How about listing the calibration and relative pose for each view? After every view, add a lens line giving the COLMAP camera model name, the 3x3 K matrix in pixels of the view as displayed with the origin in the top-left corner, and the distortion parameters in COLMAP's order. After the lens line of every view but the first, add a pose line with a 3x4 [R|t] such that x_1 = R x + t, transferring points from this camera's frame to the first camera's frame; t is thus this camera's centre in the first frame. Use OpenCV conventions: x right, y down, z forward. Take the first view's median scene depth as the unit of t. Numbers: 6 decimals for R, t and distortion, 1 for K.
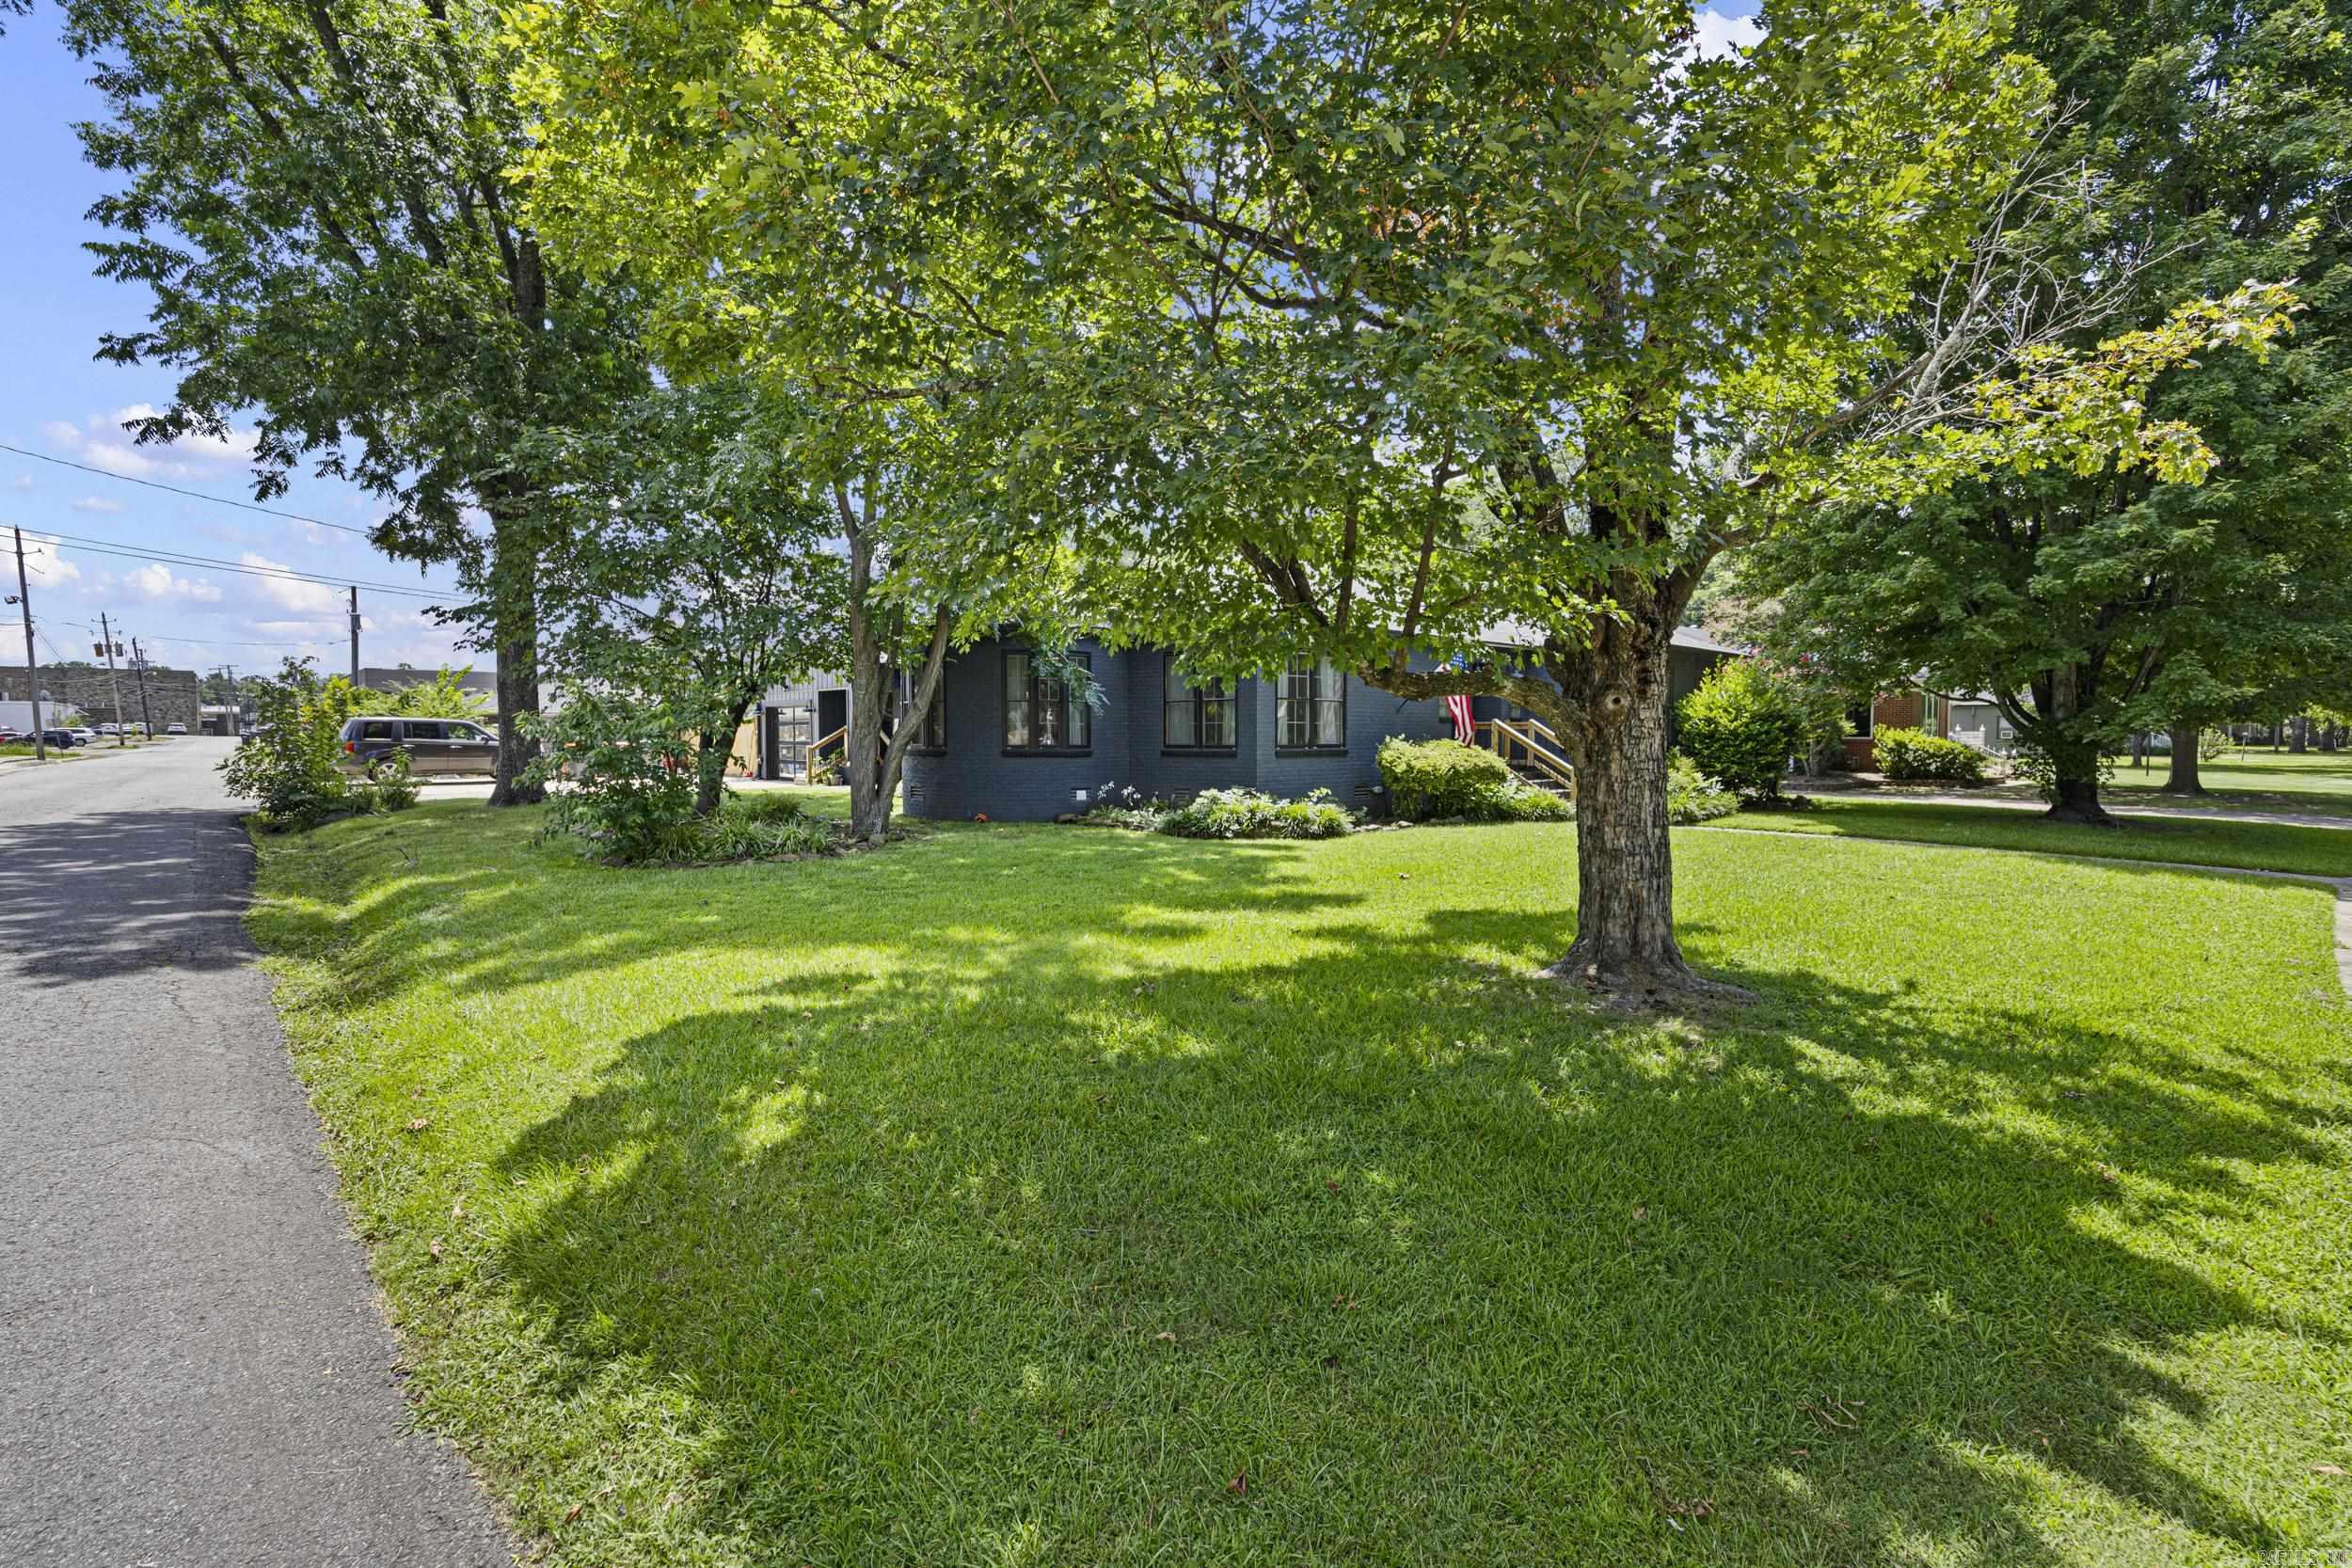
lens RADIAL K [[1053.9, 0, 1178.4], [0, 1053.9, 758.0], [0, 0, 1]] dist [-0.001140, -0.000415]
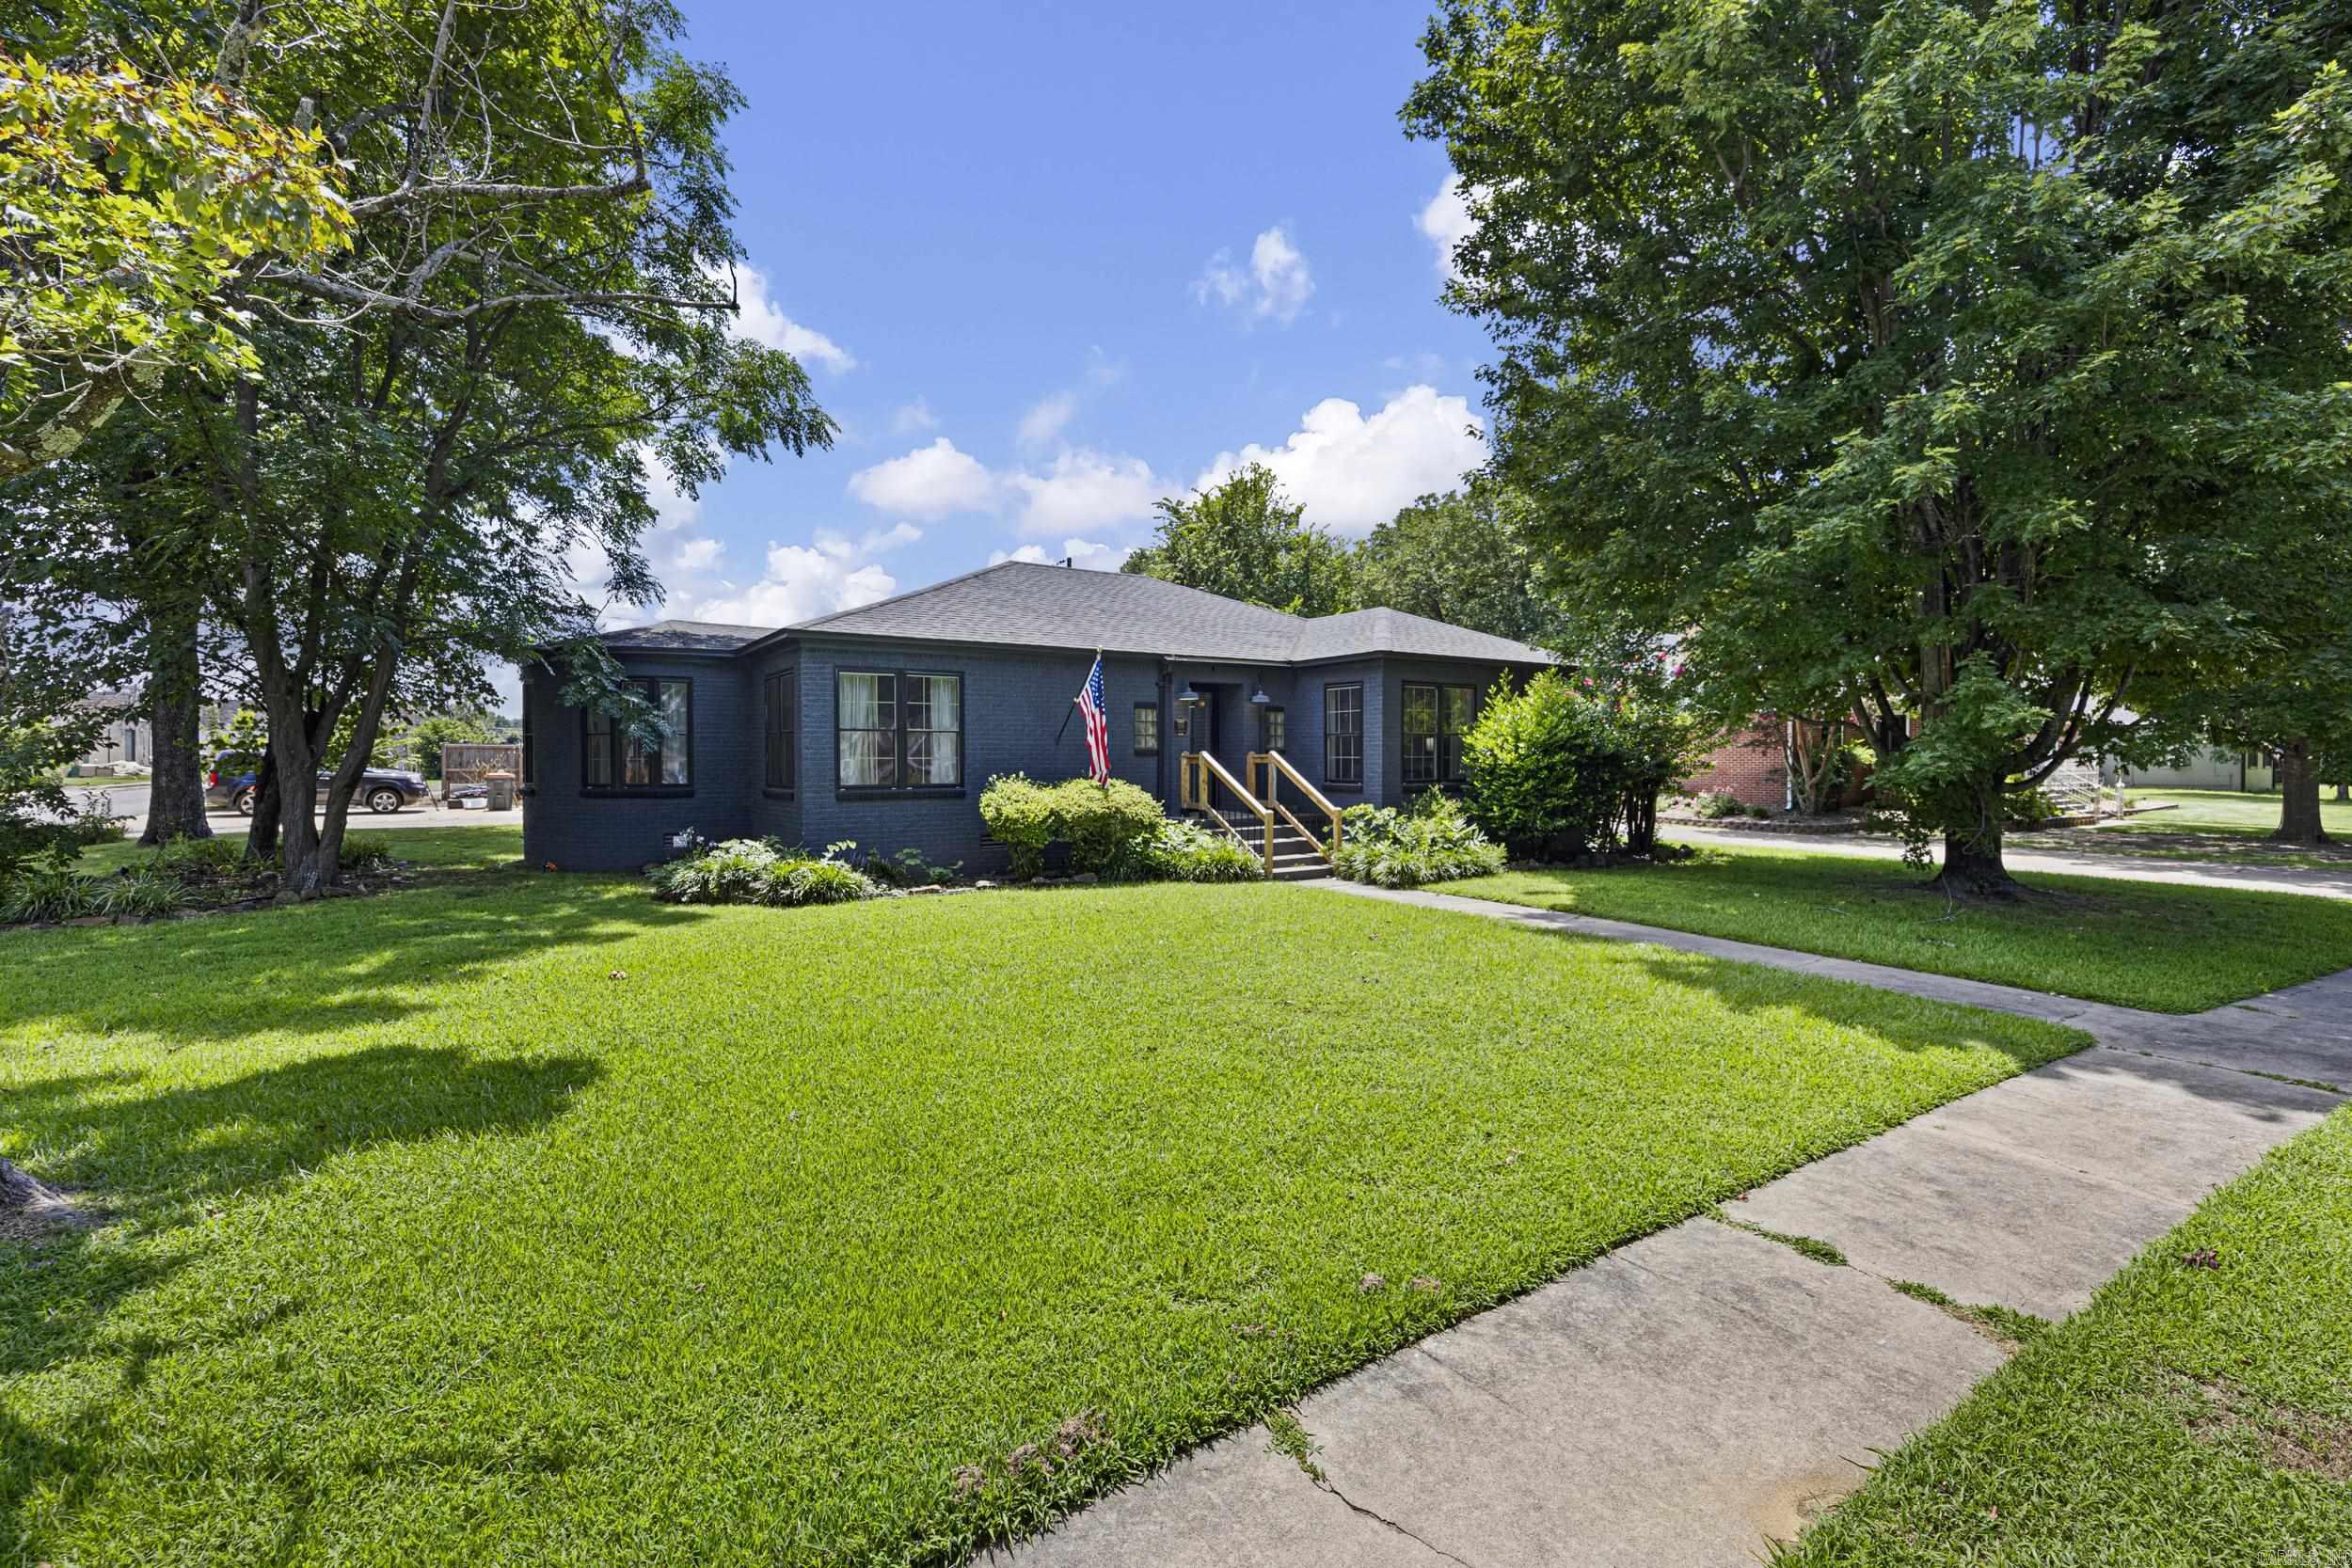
lens RADIAL K [[1053.9, 0, 1178.4], [0, 1053.9, 758.0], [0, 0, 1]] dist [-0.001140, -0.000415]
pose [[0.990526, -0.003572, -0.137282, 0.436720], [-0.000275, 0.999608, -0.027998, -0.010395], [0.137328, 0.027770, 0.990136, 0.213257]]
